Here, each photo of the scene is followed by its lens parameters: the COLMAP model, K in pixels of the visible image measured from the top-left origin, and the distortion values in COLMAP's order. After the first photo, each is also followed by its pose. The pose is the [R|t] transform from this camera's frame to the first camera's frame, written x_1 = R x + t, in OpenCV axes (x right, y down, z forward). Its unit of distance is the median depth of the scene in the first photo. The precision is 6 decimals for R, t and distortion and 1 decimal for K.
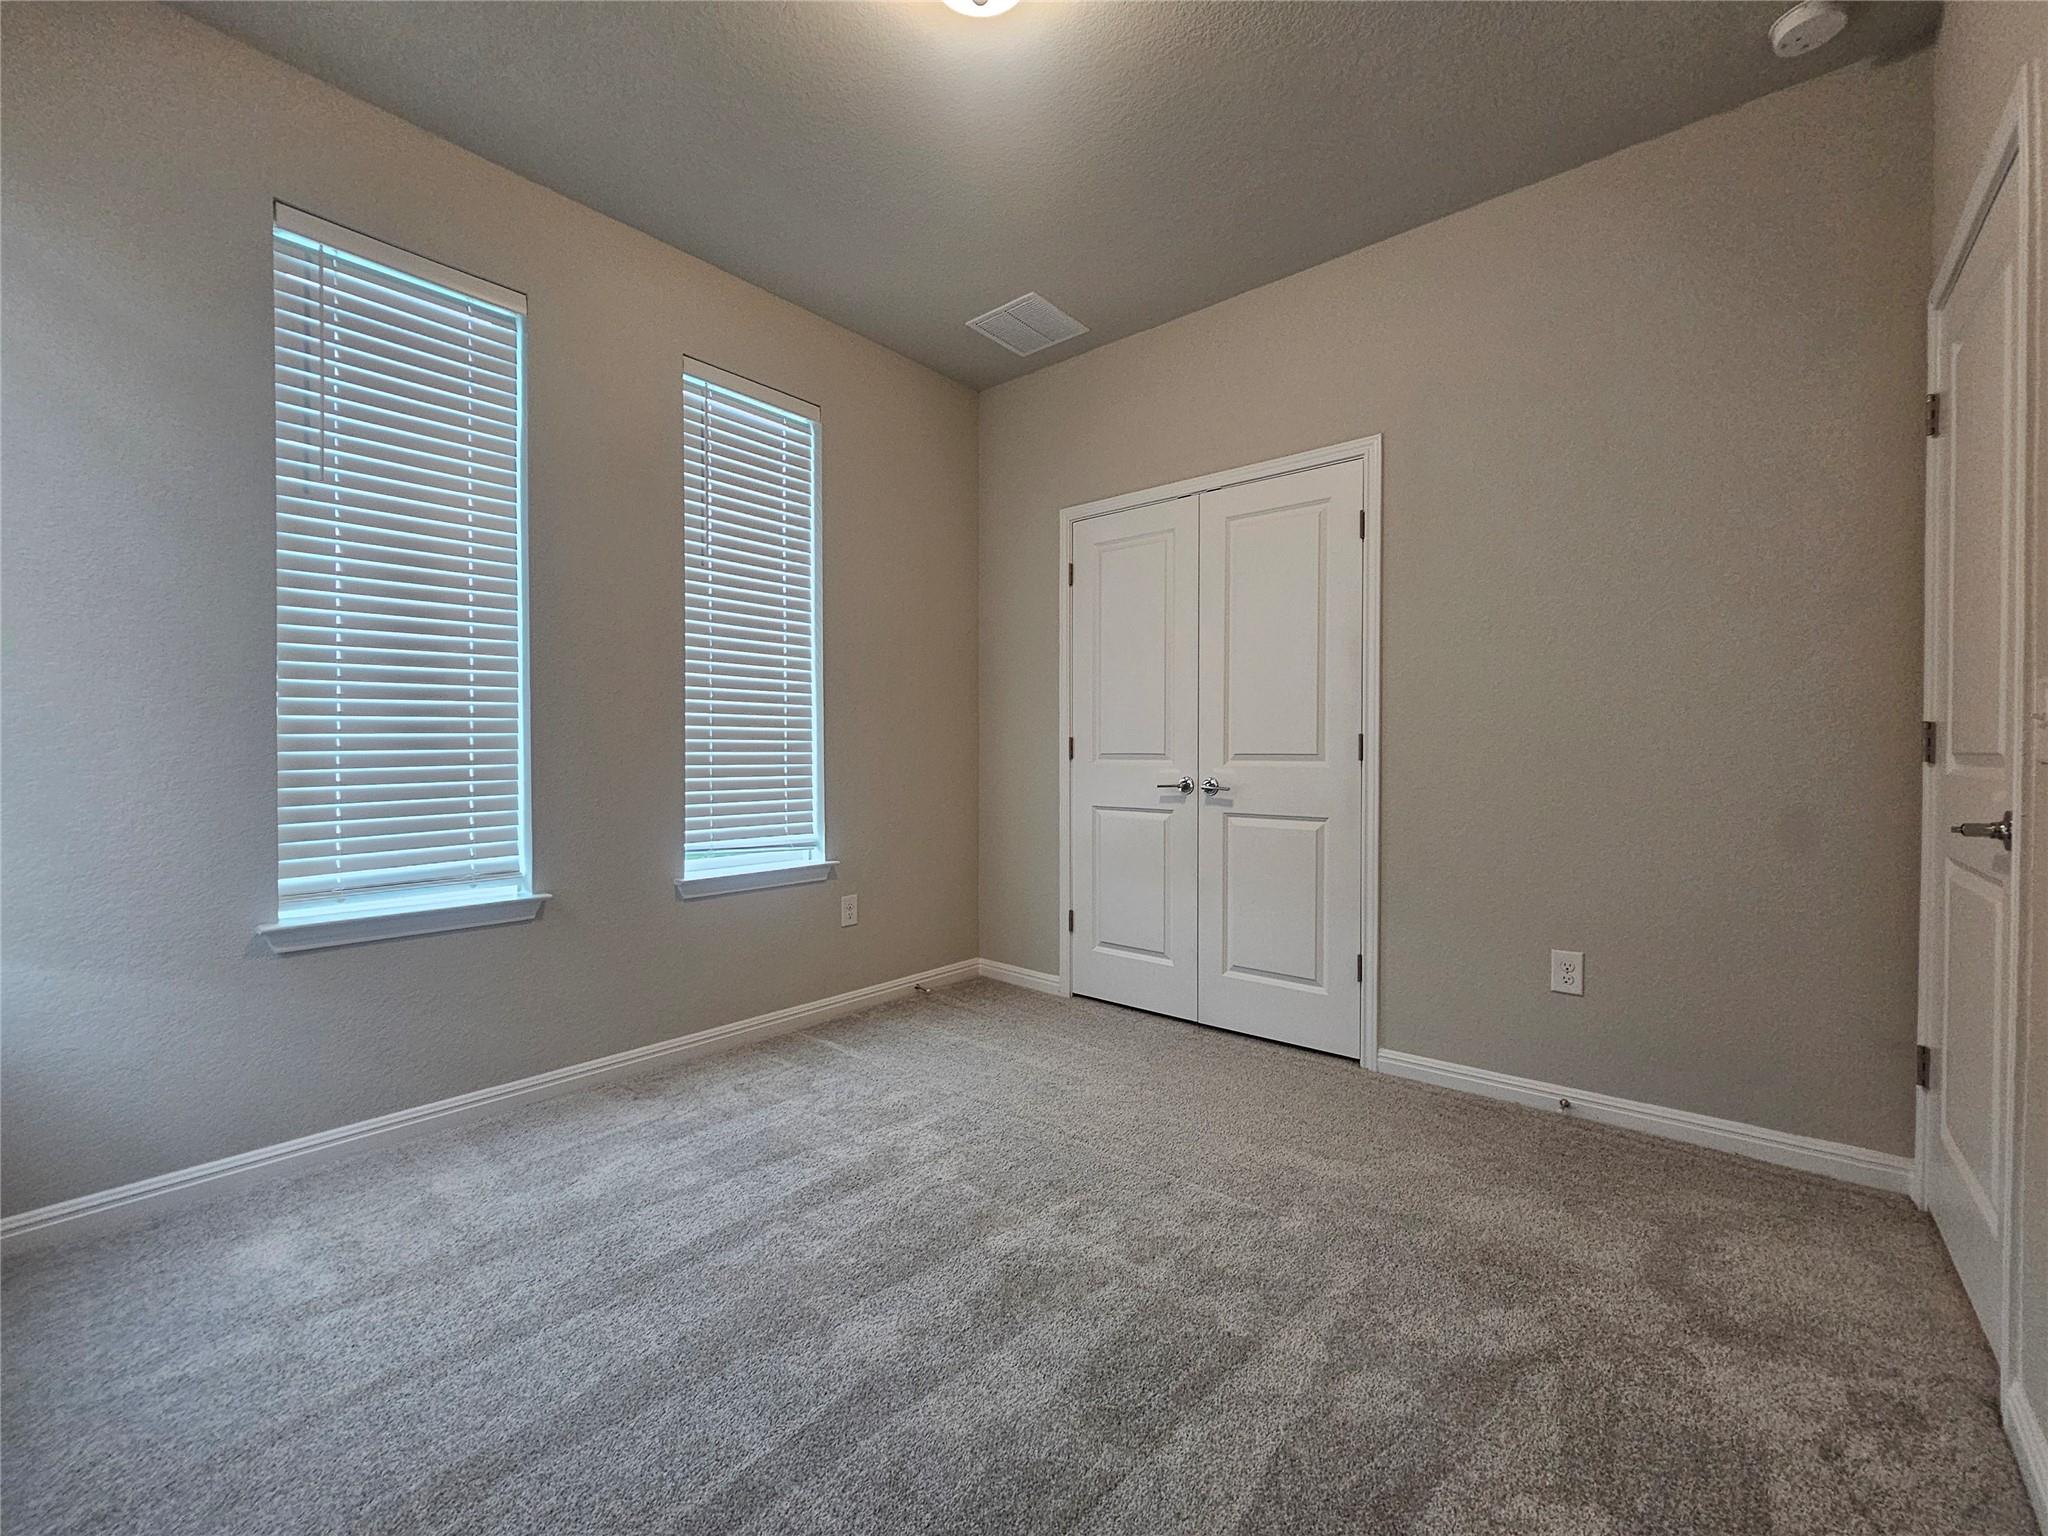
lens RADIAL K [[838.0, 0, 1022.7], [0, 838.0, 763.9], [0, 0, 1]] dist [-0.002099, 0.000163]
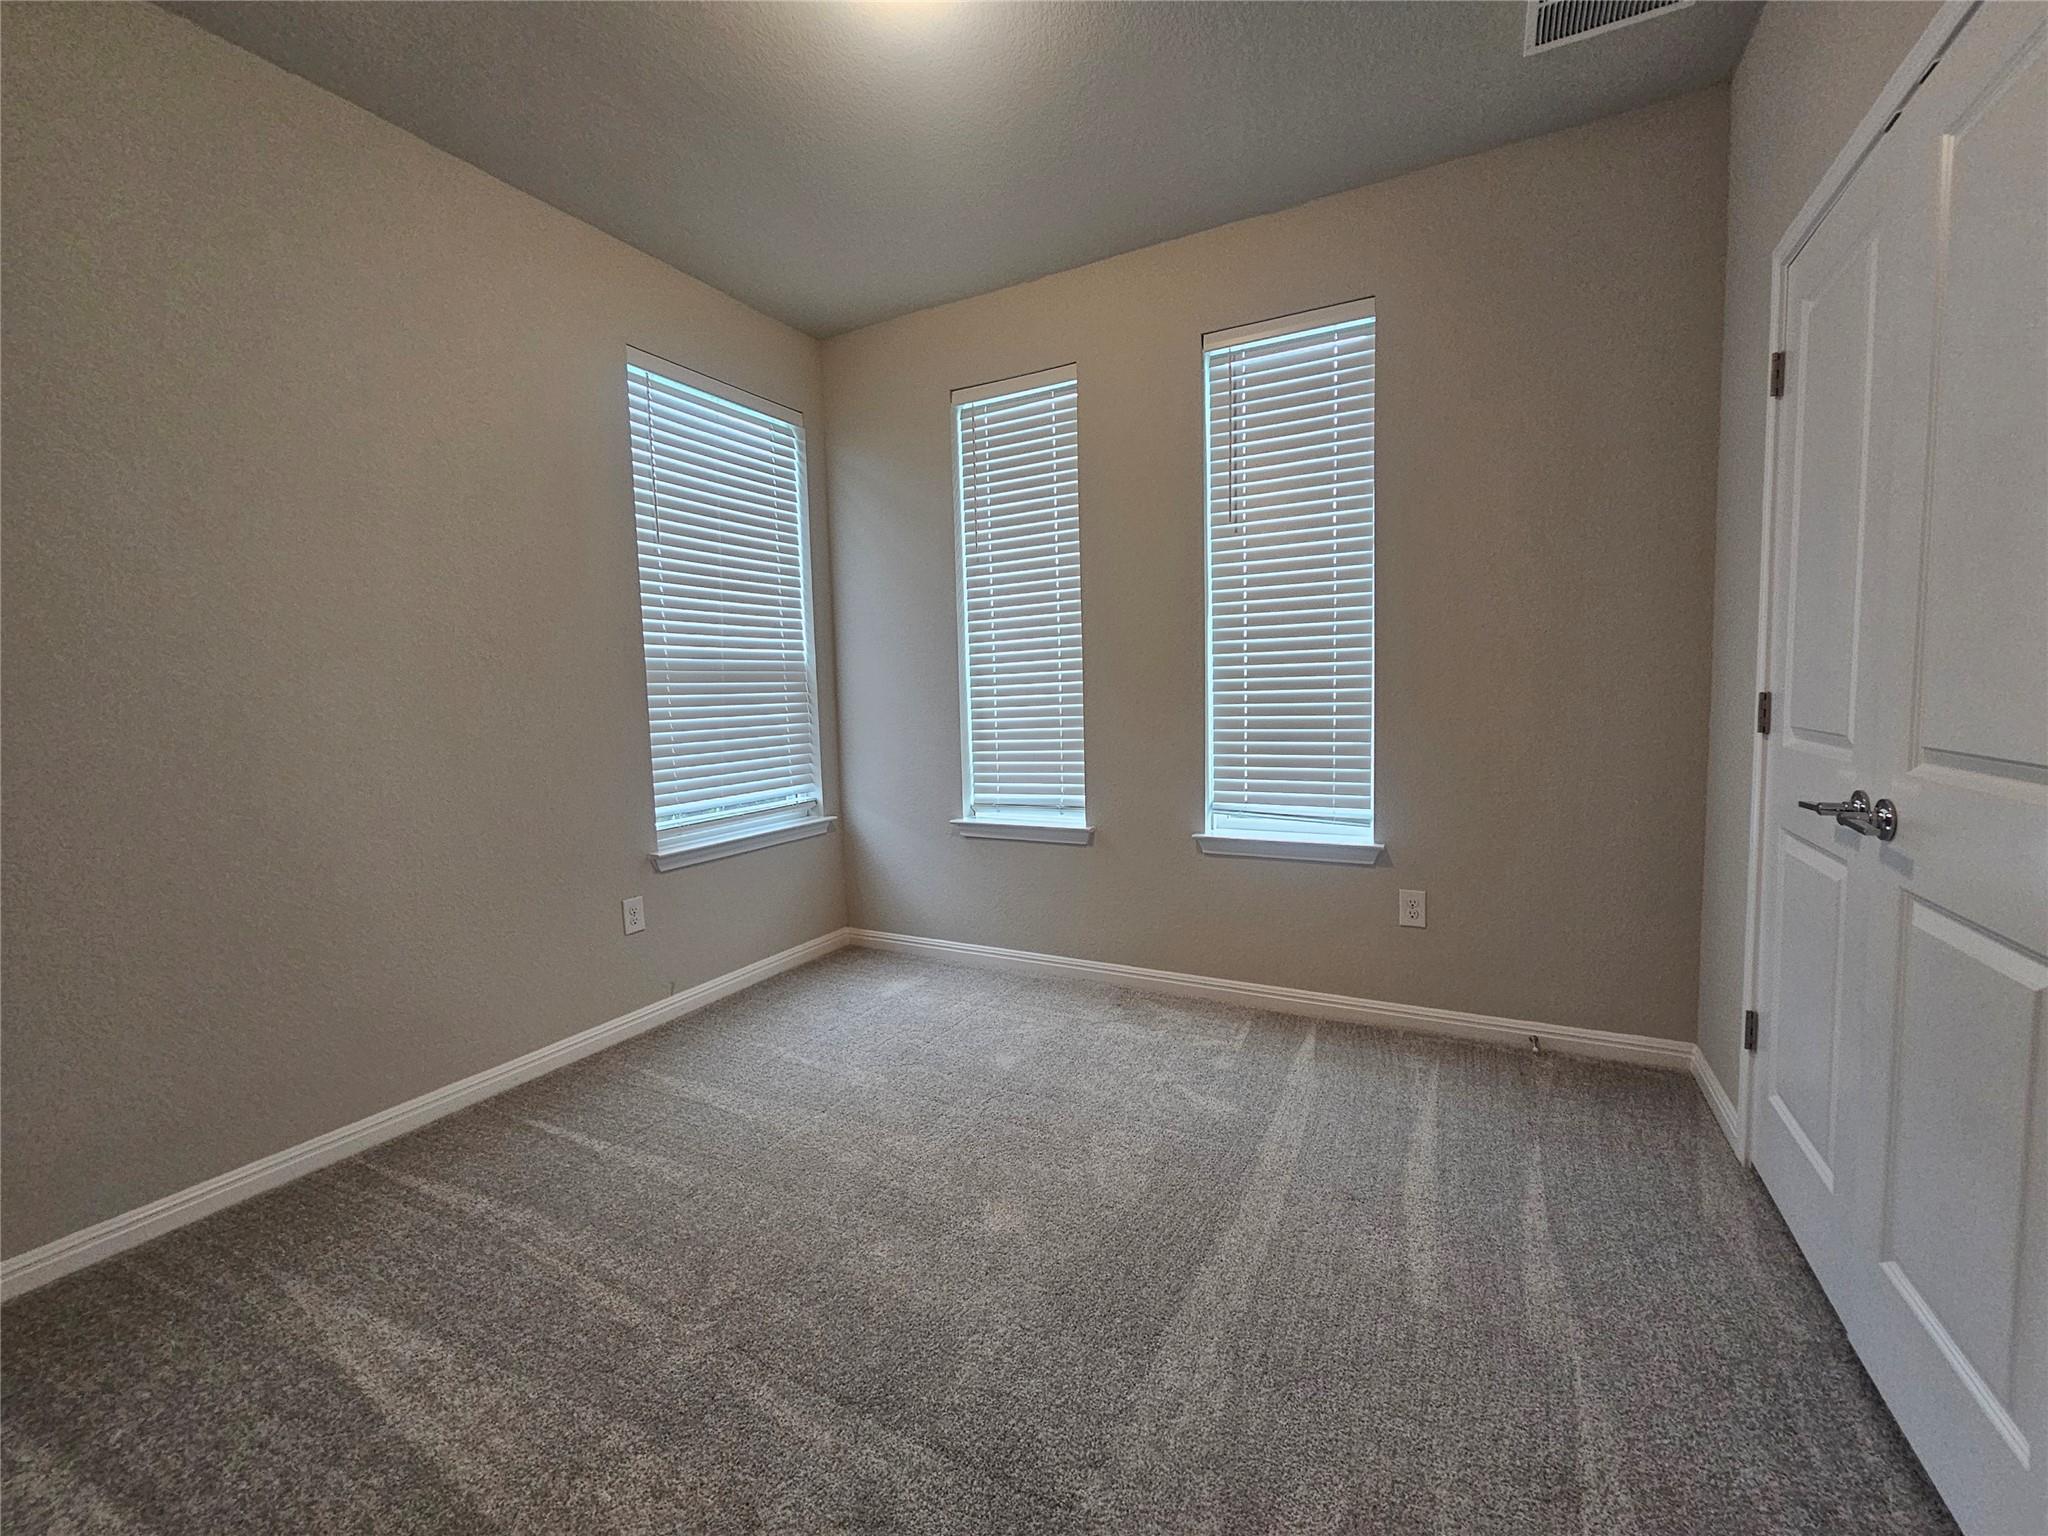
lens RADIAL K [[838.0, 0, 1022.7], [0, 838.0, 763.9], [0, 0, 1]] dist [-0.002099, 0.000163]
pose [[0.214135, 0.075127, -0.973911, 0.518040], [0.013160, 0.996726, 0.079781, -0.037901], [0.976715, -0.029901, 0.212445, 0.473223]]
